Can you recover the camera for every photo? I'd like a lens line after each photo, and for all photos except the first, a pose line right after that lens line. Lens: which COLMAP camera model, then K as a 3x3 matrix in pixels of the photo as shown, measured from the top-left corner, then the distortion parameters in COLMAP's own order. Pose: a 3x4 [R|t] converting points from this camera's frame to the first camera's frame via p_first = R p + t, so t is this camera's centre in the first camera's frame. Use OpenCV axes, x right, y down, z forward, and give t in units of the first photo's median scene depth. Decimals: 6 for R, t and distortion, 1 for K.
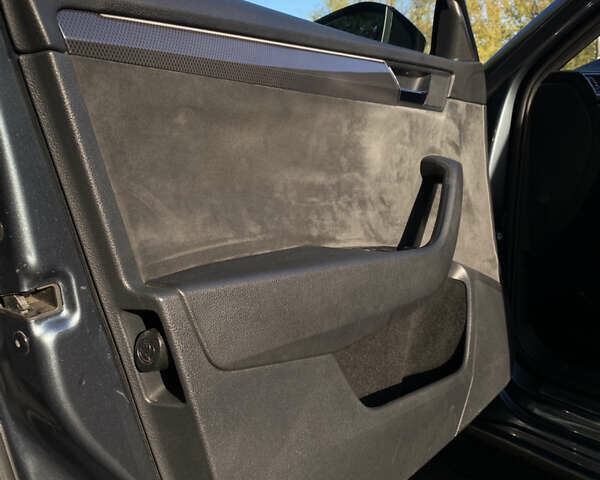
lens RADIAL K [[614.1, 0, 273.5], [0, 614.1, 241.3], [0, 0, 1]] dist [0.165000, -0.343581]
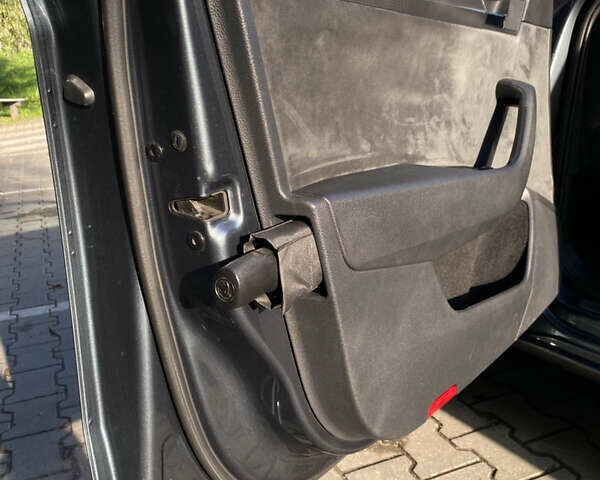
lens RADIAL K [[614.1, 0, 273.5], [0, 614.1, 241.3], [0, 0, 1]] dist [0.165000, -0.343581]
pose [[0.999909, 0.013465, -0.000090, -0.175905], [-0.013357, 0.992743, 0.119512, 0.015991], [0.001698, -0.119500, 0.992833, -0.093274]]
